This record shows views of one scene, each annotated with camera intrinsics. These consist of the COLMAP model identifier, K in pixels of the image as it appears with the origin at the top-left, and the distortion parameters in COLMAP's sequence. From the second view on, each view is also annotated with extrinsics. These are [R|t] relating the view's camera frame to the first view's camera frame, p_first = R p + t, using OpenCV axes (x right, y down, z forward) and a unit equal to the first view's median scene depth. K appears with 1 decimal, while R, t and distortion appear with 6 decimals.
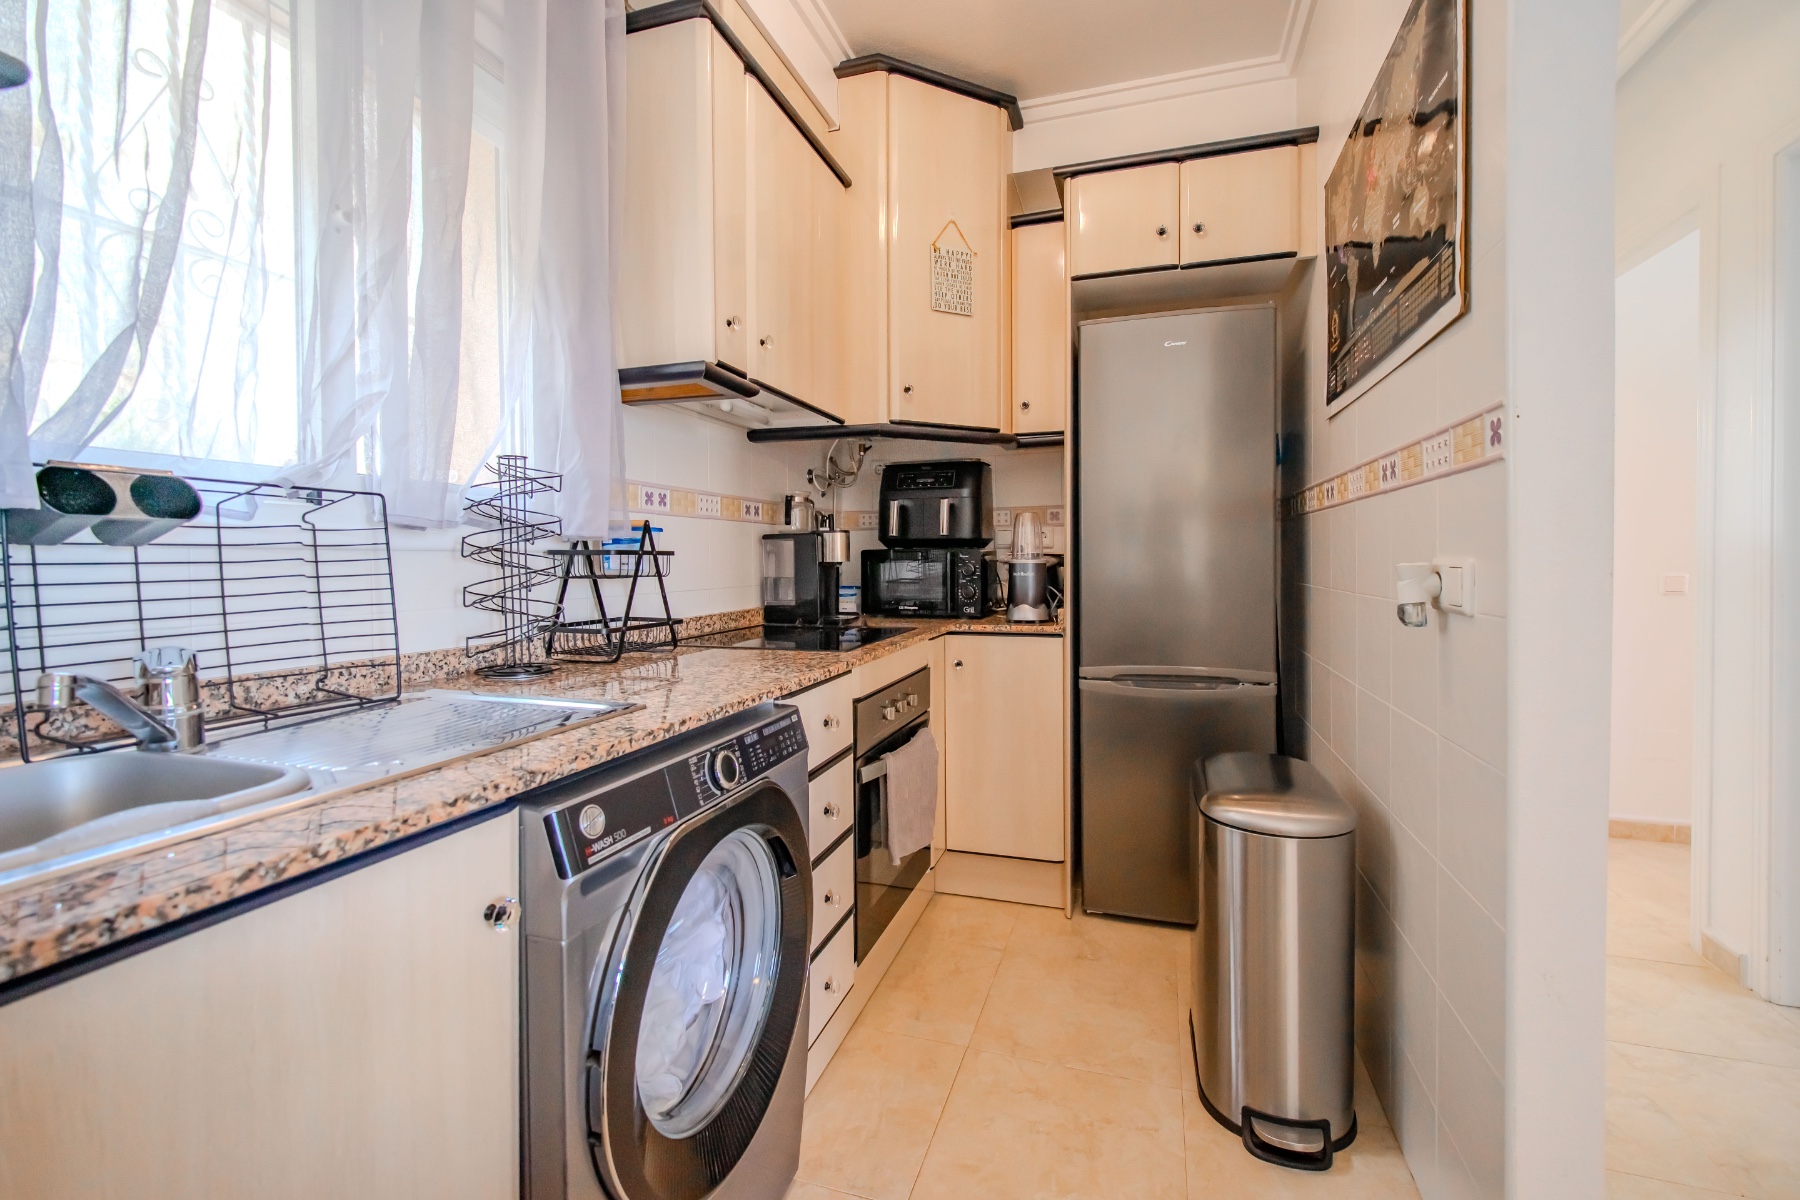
lens RADIAL K [[744.3, 0, 877.3], [0, 744.3, 577.7], [0, 0, 1]] dist [0.000861, -0.001042]
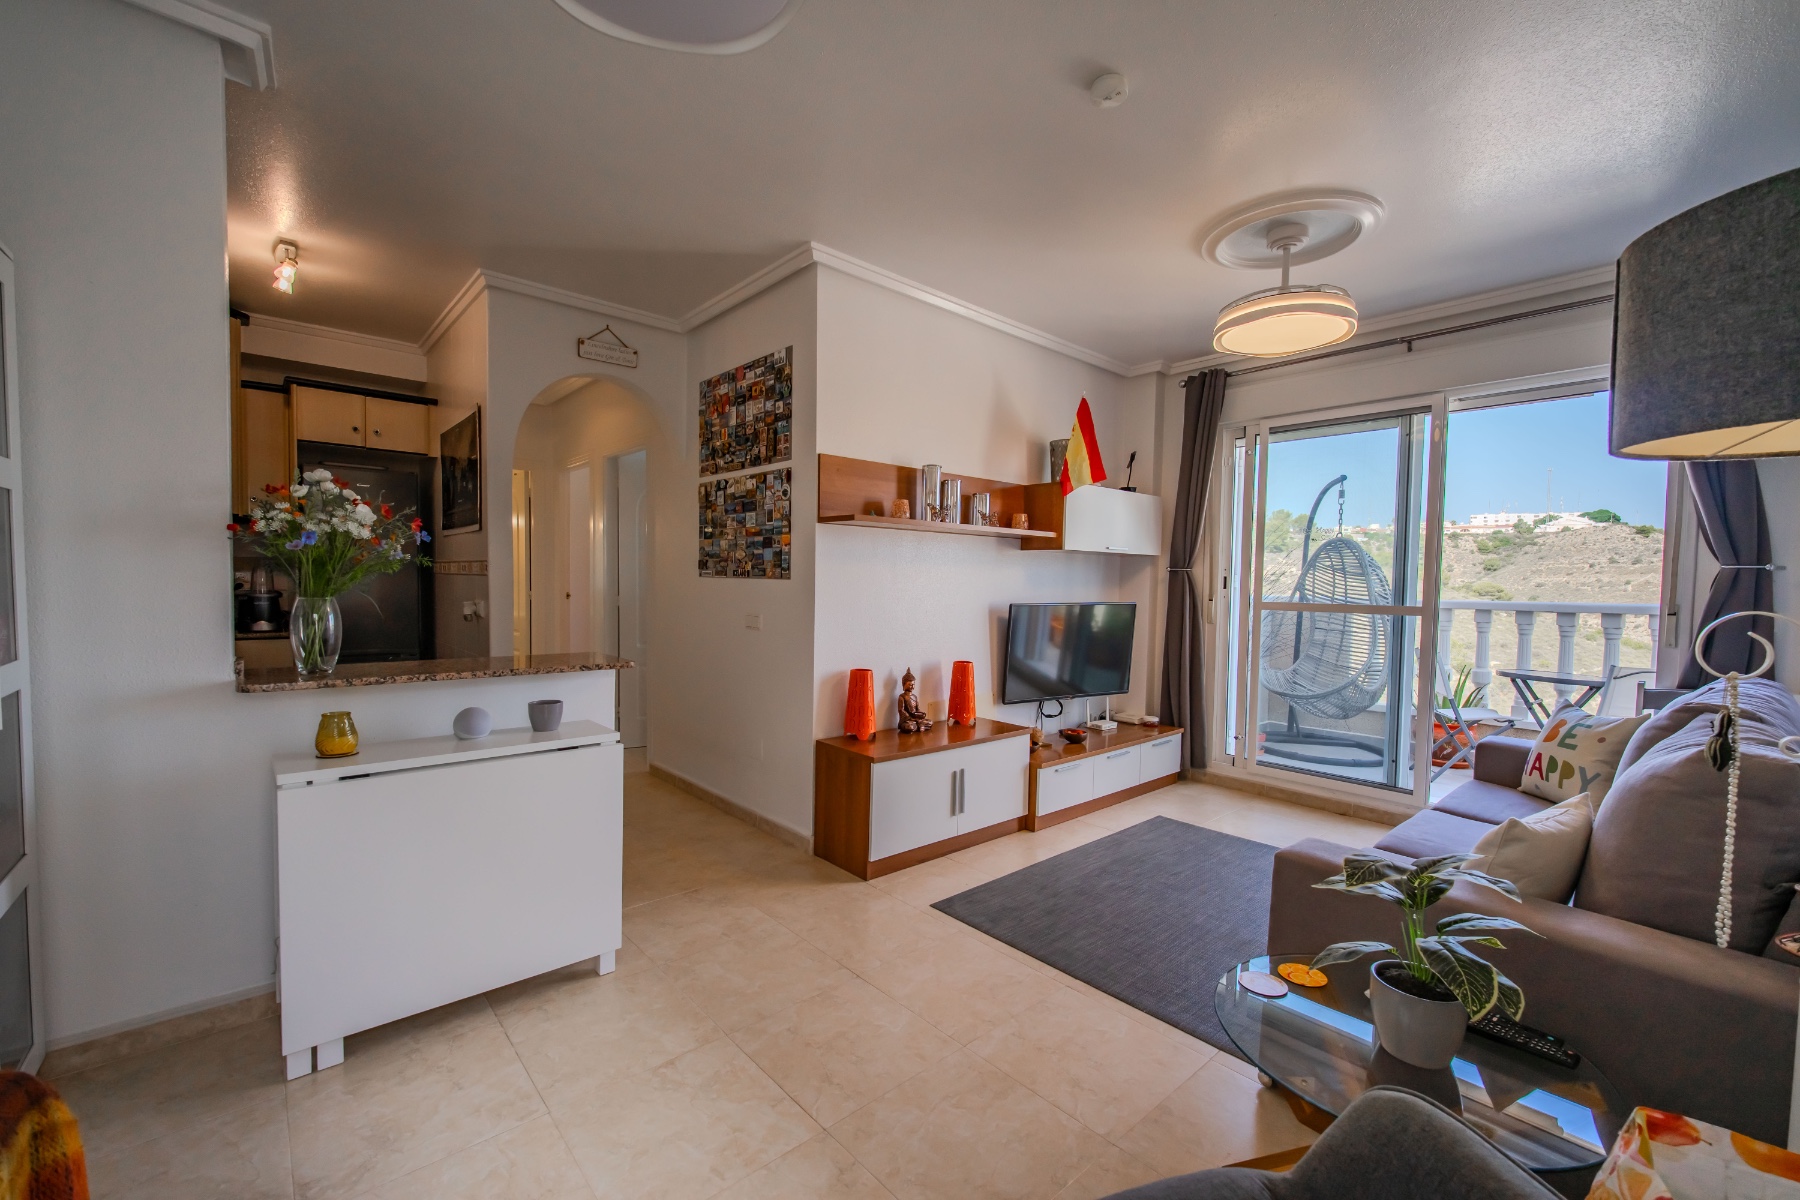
lens RADIAL K [[744.3, 0, 917.9], [0, 744.3, 625.4], [0, 0, 1]] dist [0.000861, -0.001042]
pose [[0.481421, -0.051651, 0.874966, -0.685263], [0.000373, 0.998274, 0.058725, -0.064082], [-0.876489, -0.027945, 0.480610, -1.333729]]
